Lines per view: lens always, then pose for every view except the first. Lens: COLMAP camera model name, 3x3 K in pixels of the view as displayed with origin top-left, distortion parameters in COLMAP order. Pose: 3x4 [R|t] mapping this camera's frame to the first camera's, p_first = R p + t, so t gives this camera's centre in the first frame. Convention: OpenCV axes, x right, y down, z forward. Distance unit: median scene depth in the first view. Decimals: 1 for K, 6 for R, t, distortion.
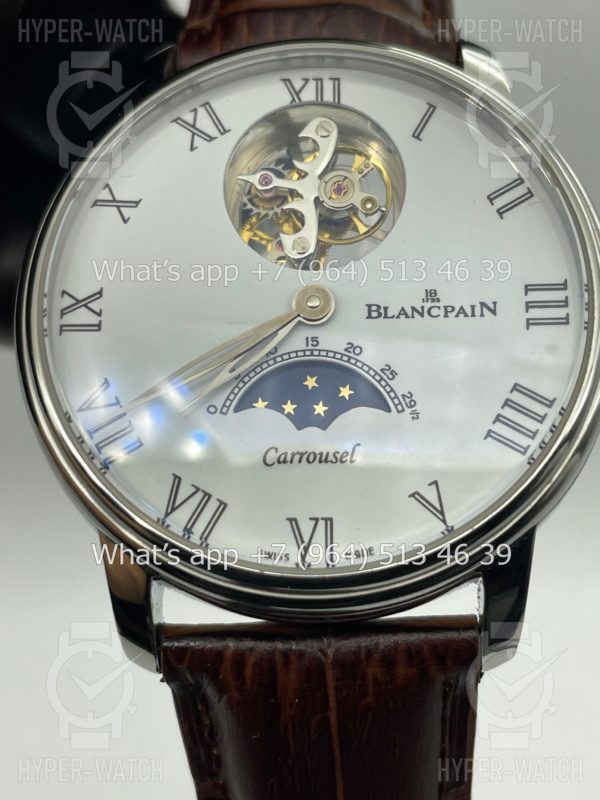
lens RADIAL K [[1248.3, 0, 302.0], [0, 1248.3, 403.4], [0, 0, 1]] dist [0.113758, 0.000000]
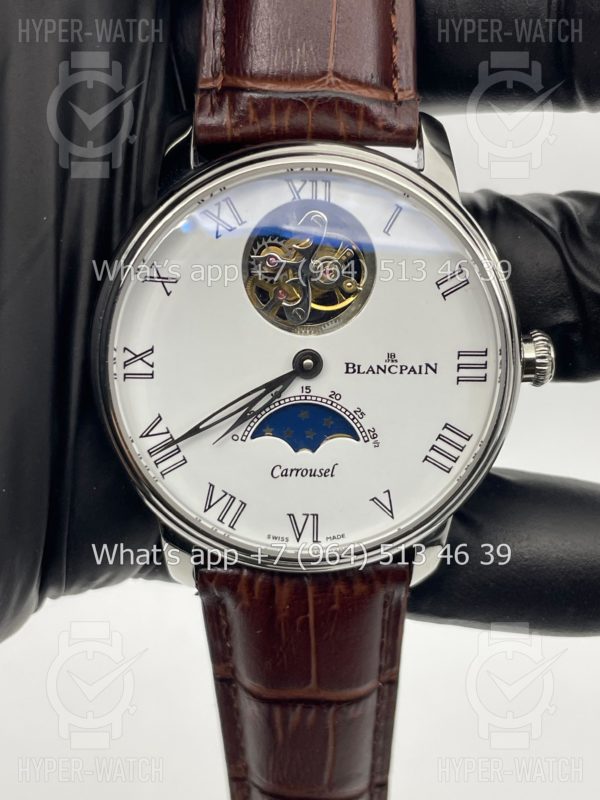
lens RADIAL K [[1248.3, 0, 305.3], [0, 1248.3, 406.6], [0, 0, 1]] dist [0.113758, 0.000000]
pose [[0.996292, -0.000059, 0.086039, -0.113718], [-0.033183, 0.922370, 0.384881, -0.573325], [-0.079383, -0.386309, 0.918947, -0.300071]]
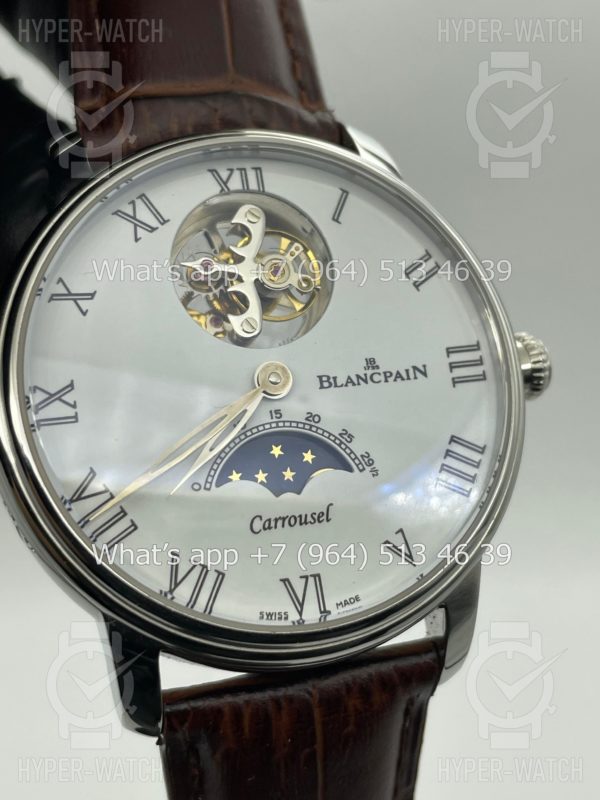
lens RADIAL K [[1248.3, 0, 294.6], [0, 1248.3, 406.0], [0, 0, 1]] dist [0.113758, 0.000000]
pose [[0.944102, -0.090119, 0.317095, -0.323018], [0.082774, 0.995896, 0.036590, -0.095505], [-0.319092, -0.008297, 0.947688, -0.043274]]
